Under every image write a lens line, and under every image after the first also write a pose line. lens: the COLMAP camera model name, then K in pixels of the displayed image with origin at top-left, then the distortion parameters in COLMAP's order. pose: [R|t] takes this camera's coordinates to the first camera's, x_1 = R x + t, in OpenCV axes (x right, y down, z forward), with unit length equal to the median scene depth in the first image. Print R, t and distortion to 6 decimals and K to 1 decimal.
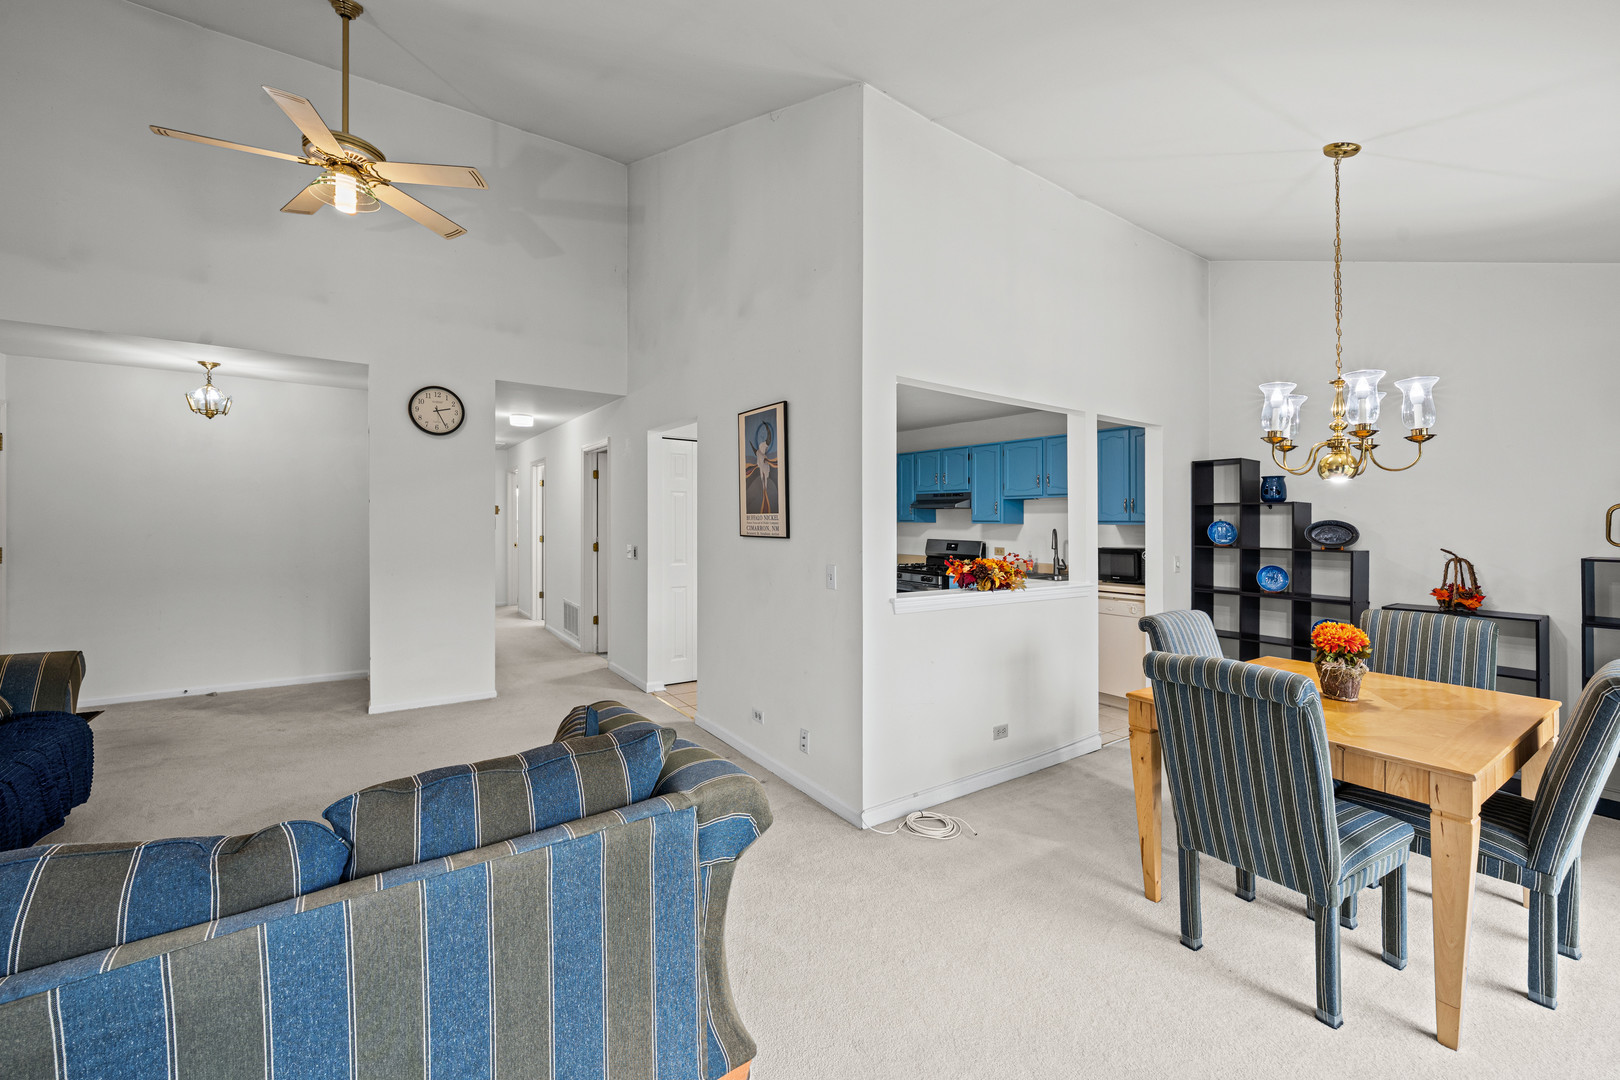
lens RADIAL K [[648.6, 0, 815.5], [0, 648.6, 503.7], [0, 0, 1]] dist [0.003206, 0.001009]
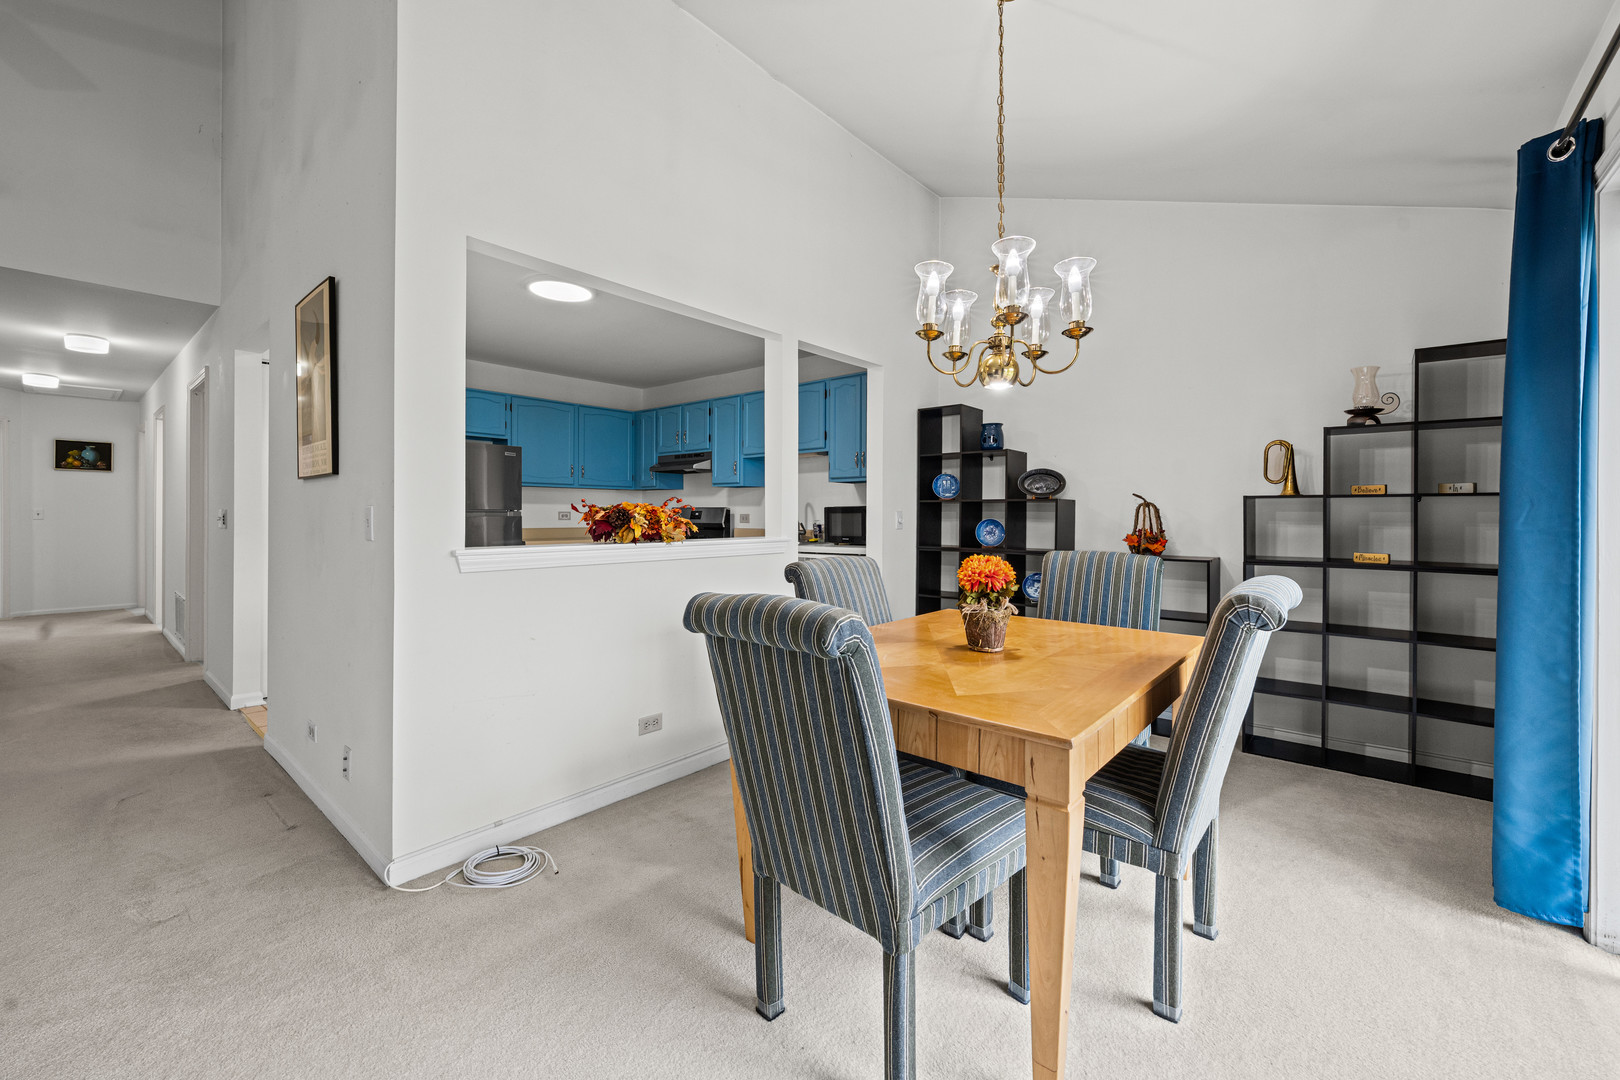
lens RADIAL K [[648.6, 0, 815.5], [0, 648.6, 503.7], [0, 0, 1]] dist [0.003206, 0.001009]
pose [[0.968636, -0.004178, 0.248450, 0.289893], [0.001133, 0.999922, 0.012399, 0.078499], [-0.248483, -0.011728, 0.968565, 0.201163]]
